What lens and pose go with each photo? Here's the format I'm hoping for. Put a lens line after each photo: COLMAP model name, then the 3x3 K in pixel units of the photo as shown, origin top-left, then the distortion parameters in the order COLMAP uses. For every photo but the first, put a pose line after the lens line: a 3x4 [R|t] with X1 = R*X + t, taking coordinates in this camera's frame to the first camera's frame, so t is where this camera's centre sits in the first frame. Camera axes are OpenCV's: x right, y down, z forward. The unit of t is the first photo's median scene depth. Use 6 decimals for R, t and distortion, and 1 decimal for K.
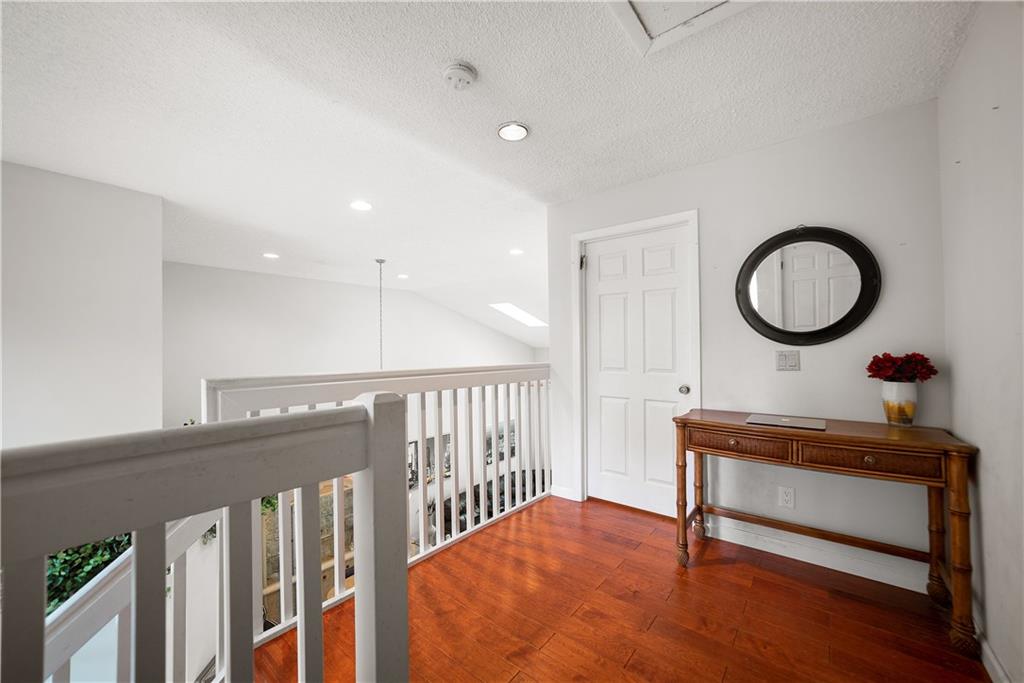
lens RADIAL K [[396.1, 0, 506.3], [0, 396.1, 344.0], [0, 0, 1]] dist [-0.030859, 0.013165]
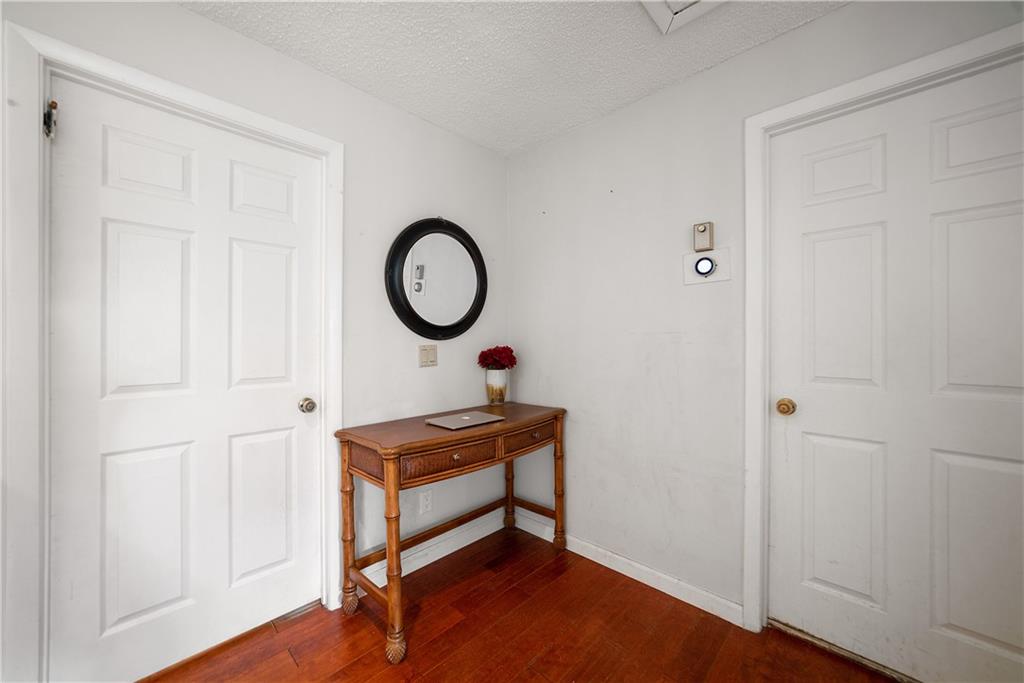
lens RADIAL K [[396.1, 0, 506.3], [0, 396.1, 344.0], [0, 0, 1]] dist [-0.030859, 0.013165]
pose [[0.084825, 0.001402, 0.996395, -0.222511], [-0.005684, 0.999983, -0.000923, 0.015520], [-0.996380, -0.005585, 0.084831, 0.796821]]
